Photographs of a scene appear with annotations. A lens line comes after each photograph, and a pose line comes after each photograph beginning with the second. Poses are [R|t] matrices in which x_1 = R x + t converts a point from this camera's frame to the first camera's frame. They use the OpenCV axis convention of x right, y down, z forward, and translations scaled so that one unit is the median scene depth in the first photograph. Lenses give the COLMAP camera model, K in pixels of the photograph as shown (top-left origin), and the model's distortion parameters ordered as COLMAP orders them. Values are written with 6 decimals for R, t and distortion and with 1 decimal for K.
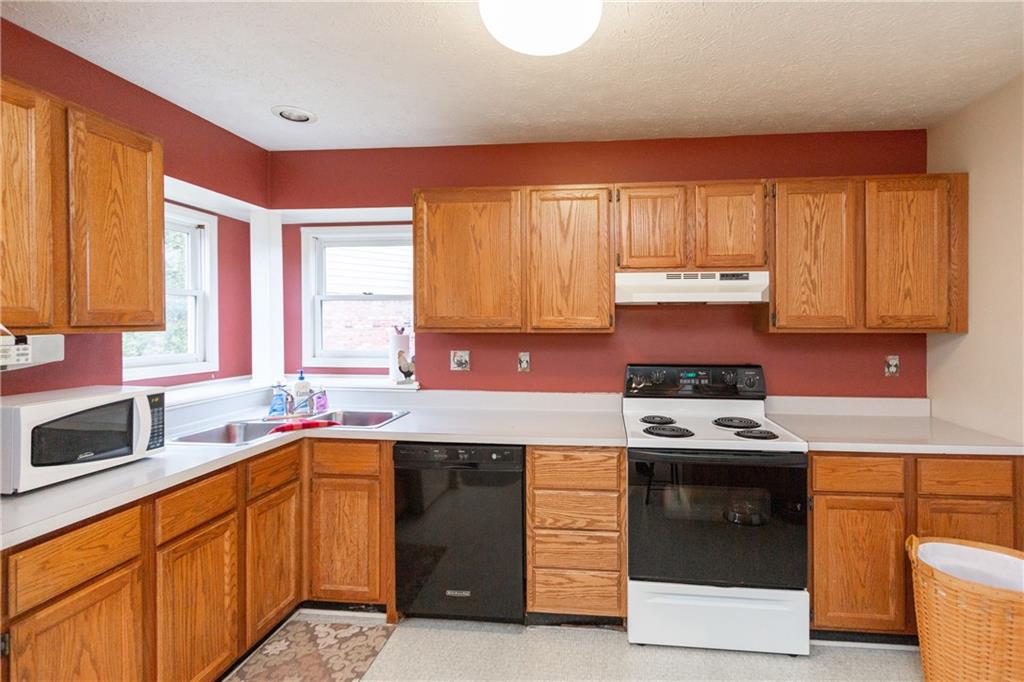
lens RADIAL K [[490.9, 0, 565.2], [0, 490.9, 321.3], [0, 0, 1]] dist [0.004677, 0.000400]
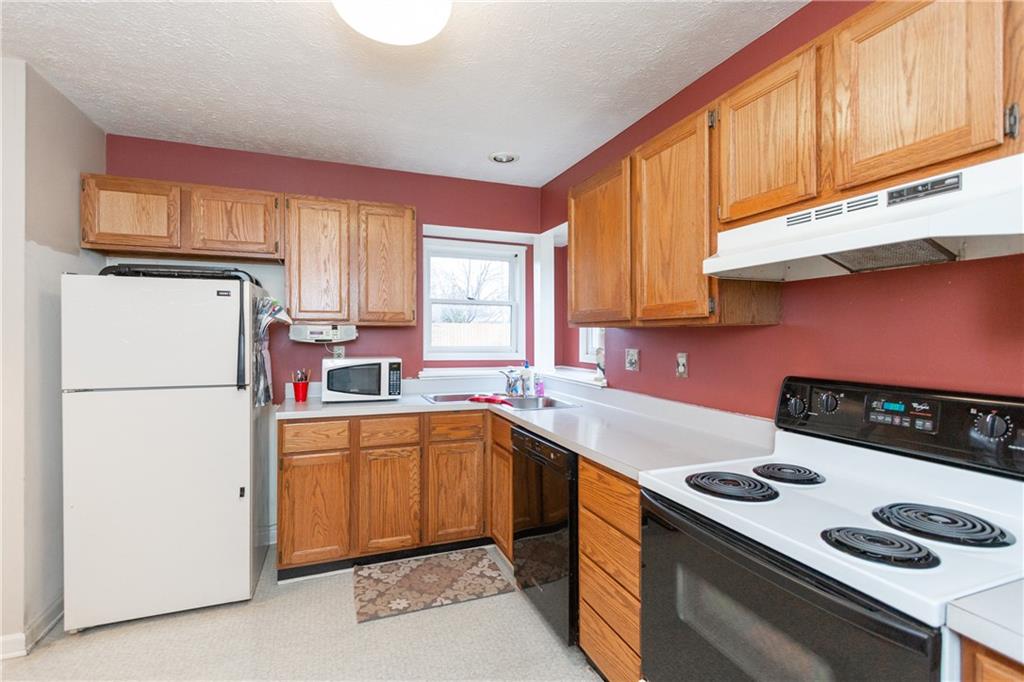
lens RADIAL K [[475.0, 0, 497.4], [0, 475.0, 335.7], [0, 0, 1]] dist [0.001454, 0.000044]
pose [[0.429238, 0.002884, -0.903187, 0.573772], [-0.000965, 0.999996, 0.002734, 0.039624], [0.903191, -0.000302, 0.429239, 0.472920]]
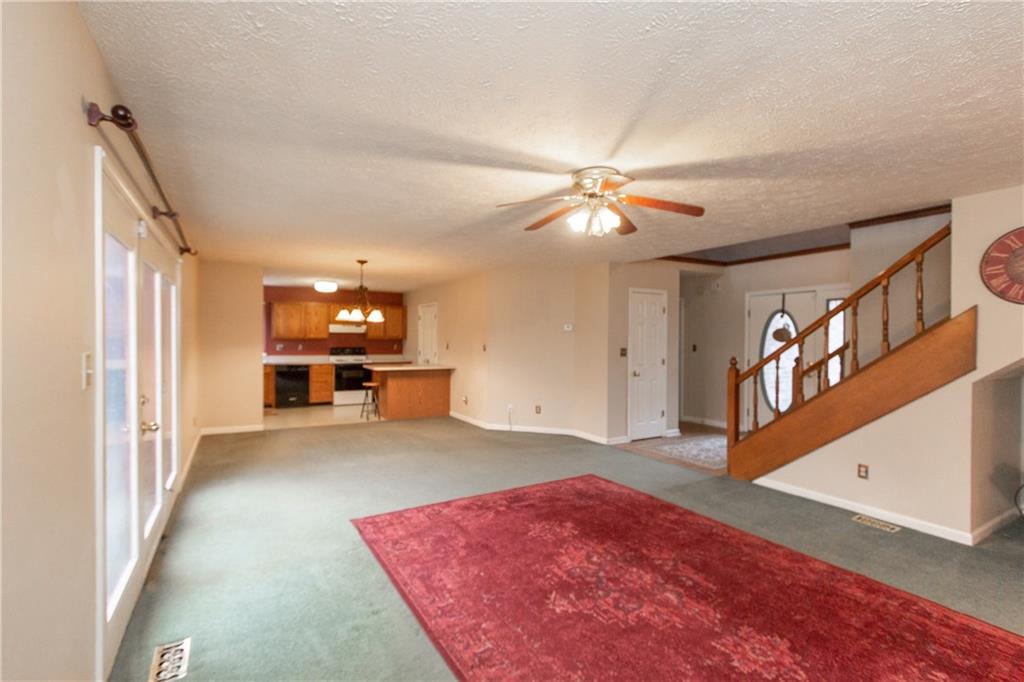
lens RADIAL K [[471.2, 0, 513.0], [0, 471.2, 339.8], [0, 0, 1]] dist [-0.000500, -0.000144]
pose [[0.821483, 0.002778, 0.570226, -0.920112], [-0.005895, 0.999976, 0.003621, 0.005542], [-0.570202, -0.006336, 0.821480, -3.249185]]
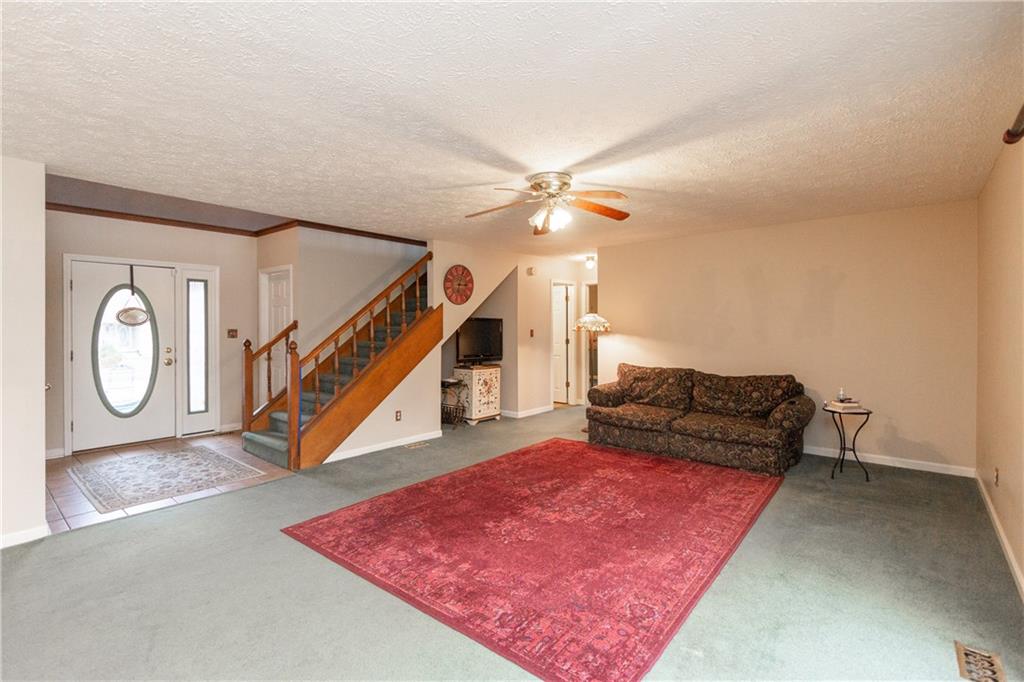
lens RADIAL K [[478.1, 0, 495.4], [0, 478.1, 327.2], [0, 0, 1]] dist [0.000402, -0.000047]
pose [[-0.802954, -0.001324, 0.596040, -0.767925], [0.002780, 0.999978, 0.005967, 0.015609], [-0.596035, 0.006448, -0.802932, -1.133783]]
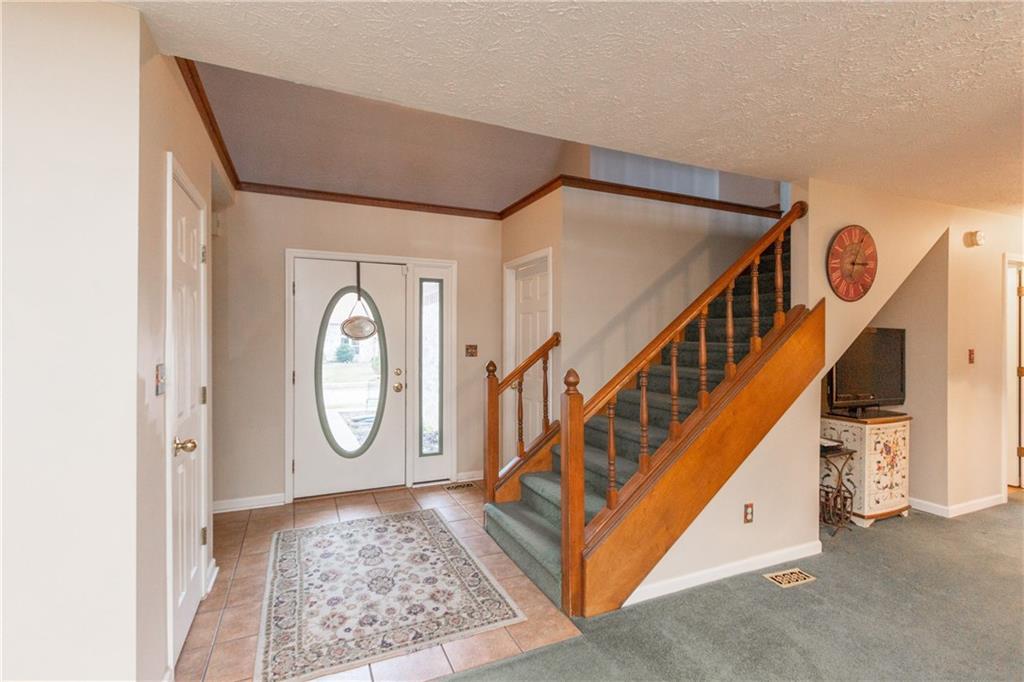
lens RADIAL K [[459.9, 0, 496.2], [0, 459.9, 344.7], [0, 0, 1]] dist [0.000354, 0.000091]
pose [[-0.464361, -0.012015, 0.885564, 0.208074], [-0.000037, 0.999908, 0.013547, 0.013017], [-0.885646, 0.006258, -0.464319, -1.580692]]
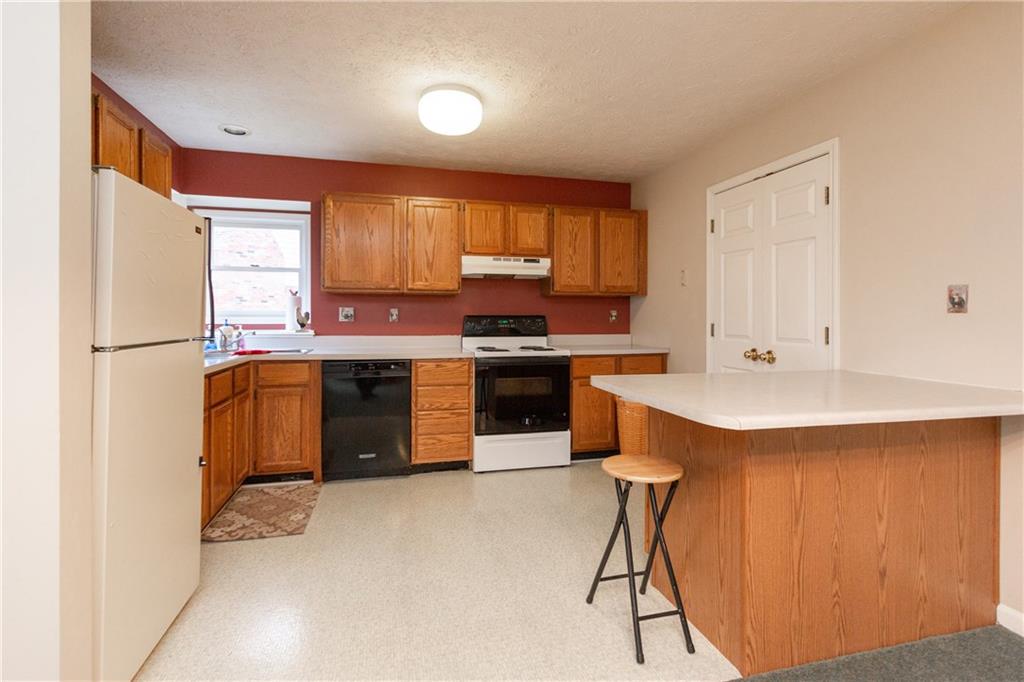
lens RADIAL K [[486.5, 0, 516.3], [0, 486.5, 317.8], [0, 0, 1]] dist [0.001259, 0.000005]
pose [[0.940627, 0.002156, 0.339436, -0.275712], [-0.003068, 0.999993, 0.002150, 0.102363], [-0.339429, -0.003064, 0.940627, -0.563065]]
